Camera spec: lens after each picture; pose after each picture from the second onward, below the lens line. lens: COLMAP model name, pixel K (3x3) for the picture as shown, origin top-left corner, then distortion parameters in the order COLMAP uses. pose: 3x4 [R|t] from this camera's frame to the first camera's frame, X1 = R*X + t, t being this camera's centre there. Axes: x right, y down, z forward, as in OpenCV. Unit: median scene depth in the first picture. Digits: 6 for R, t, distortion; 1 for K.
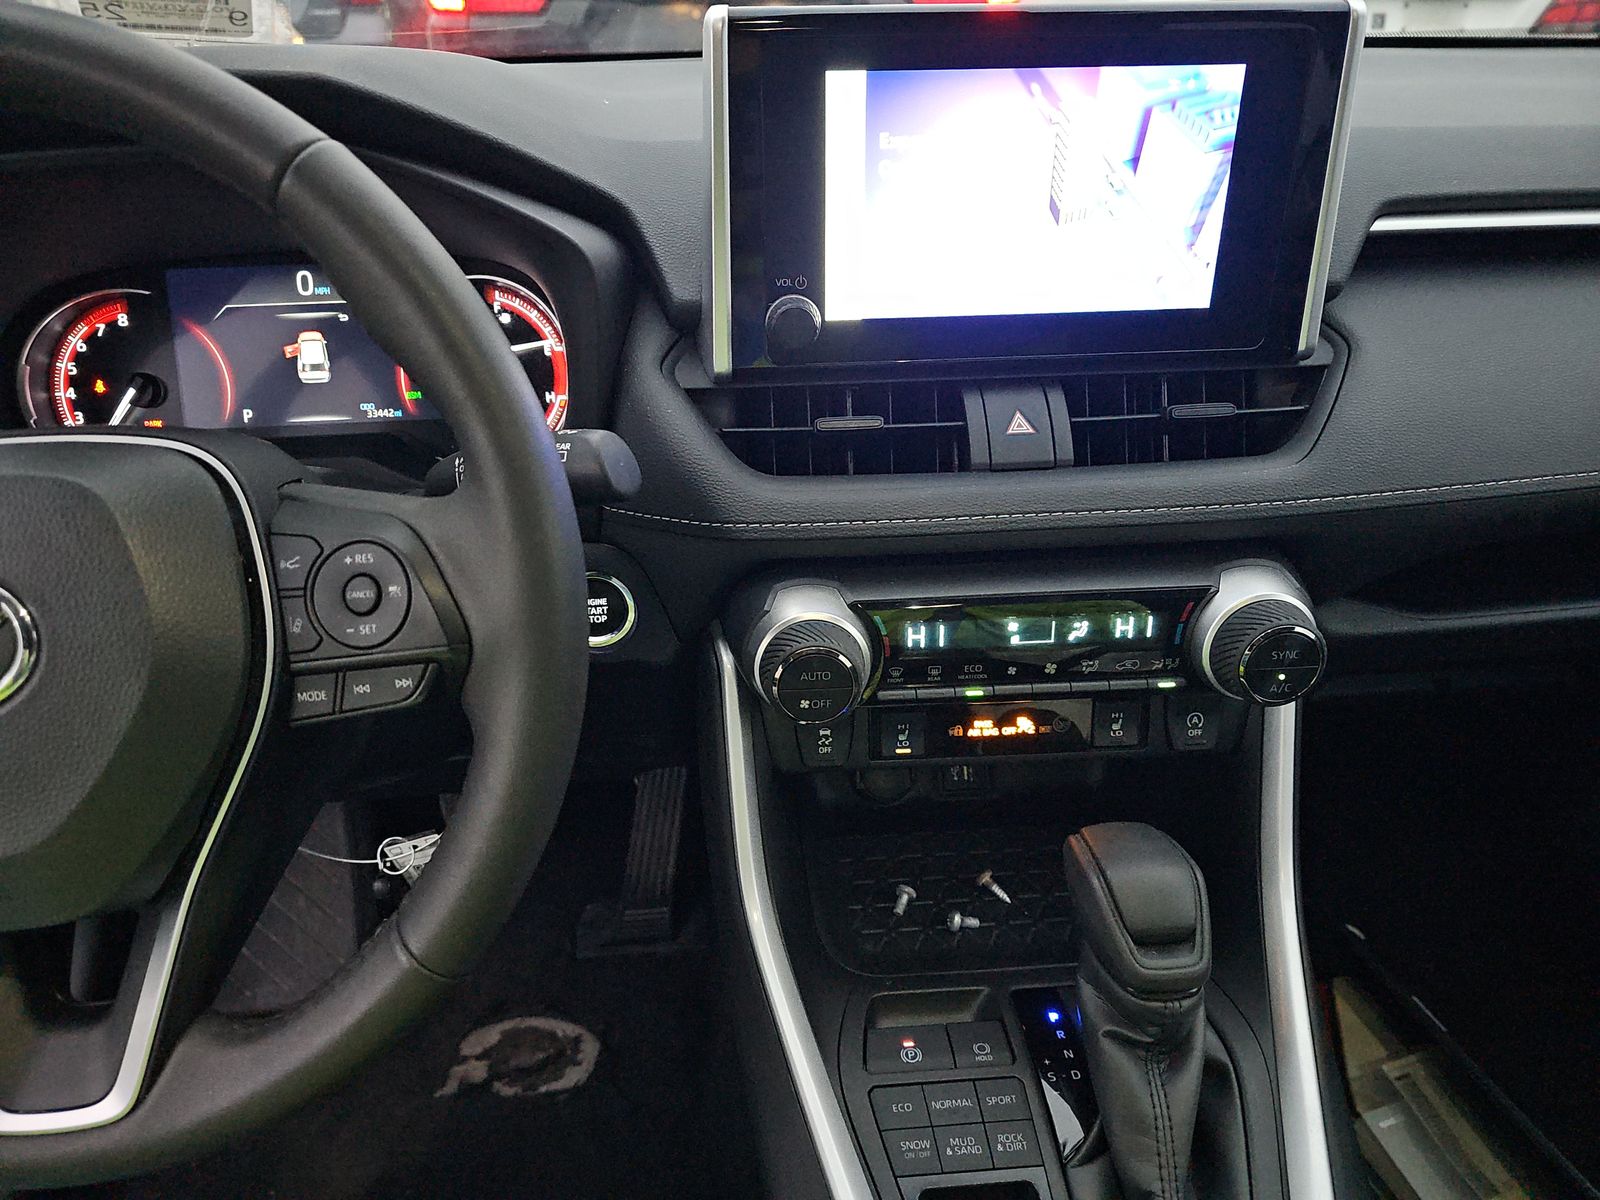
lens RADIAL K [[1046.6, 0, 792.5], [0, 1046.6, 602.4], [0, 0, 1]] dist [0.022235, -0.031726]
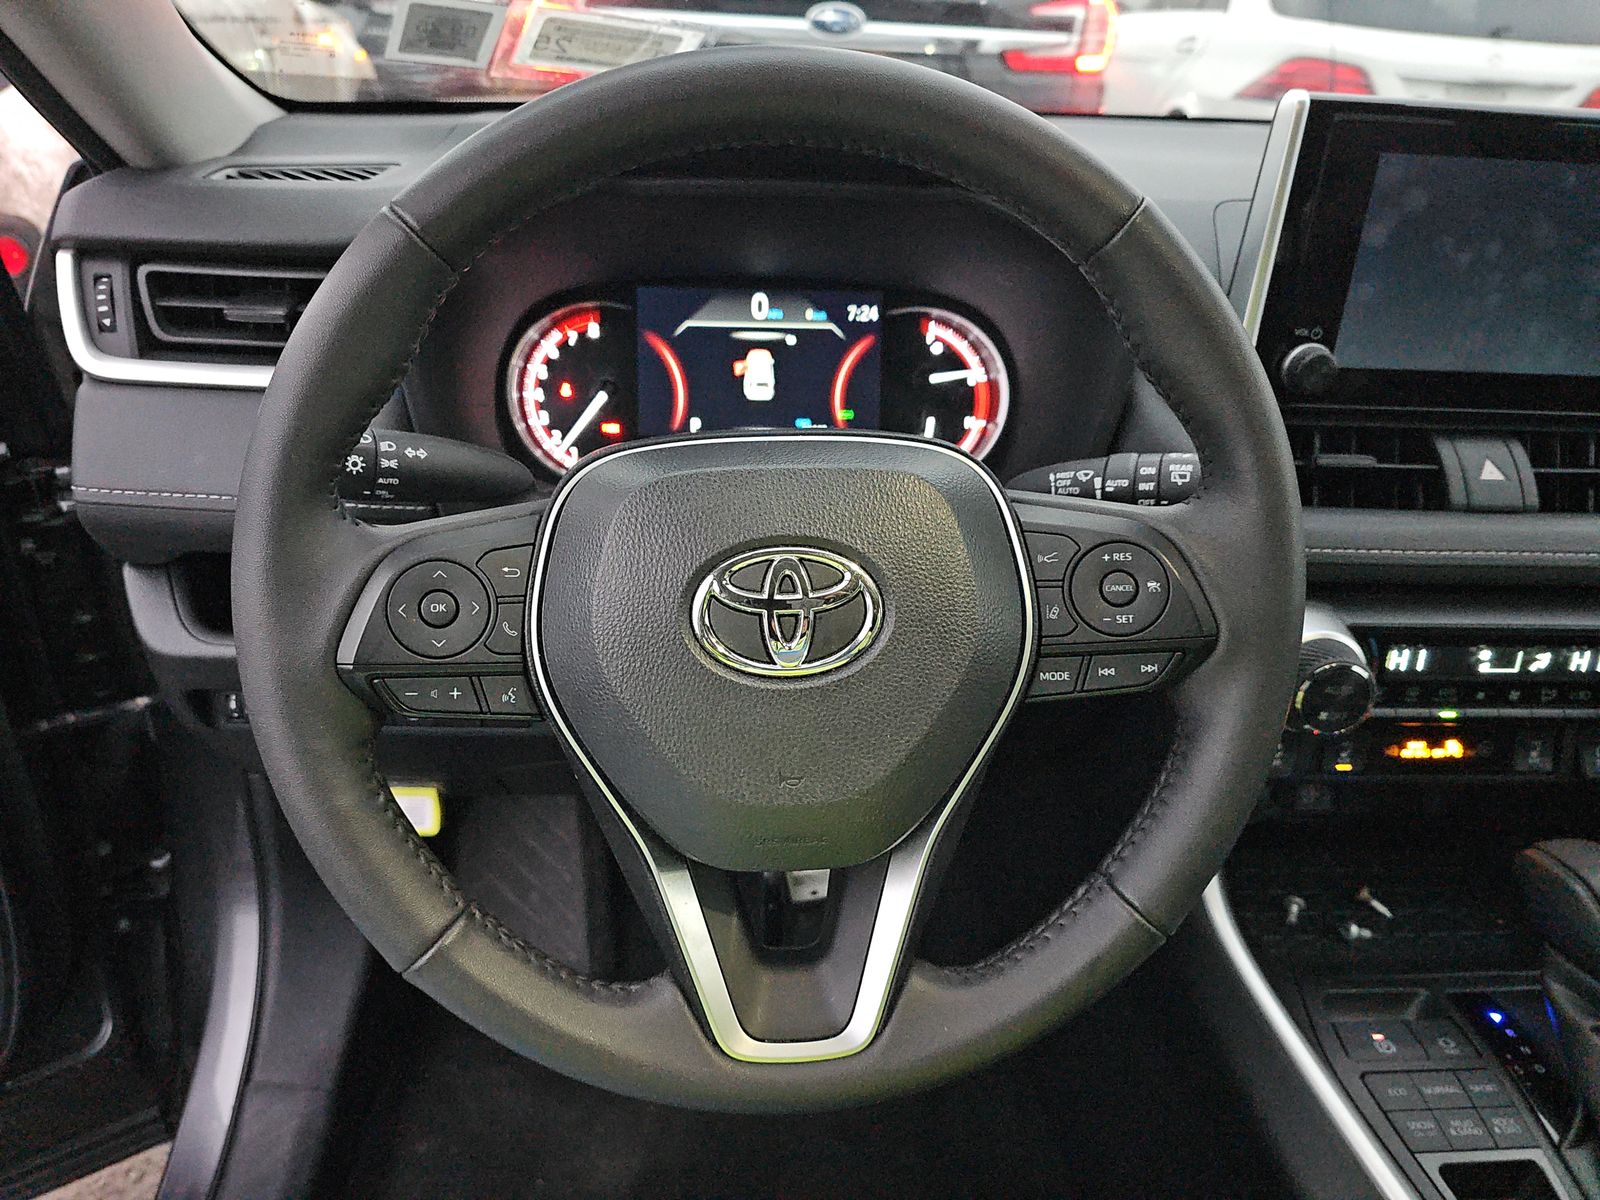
lens RADIAL K [[1046.6, 0, 802.0], [0, 1046.6, 607.8], [0, 0, 1]] dist [0.022235, -0.031726]
pose [[0.998542, 0.052745, 0.011500, -0.472858], [-0.052370, 0.998153, -0.030775, 0.041134], [-0.013102, 0.030128, 0.999460, -0.077488]]
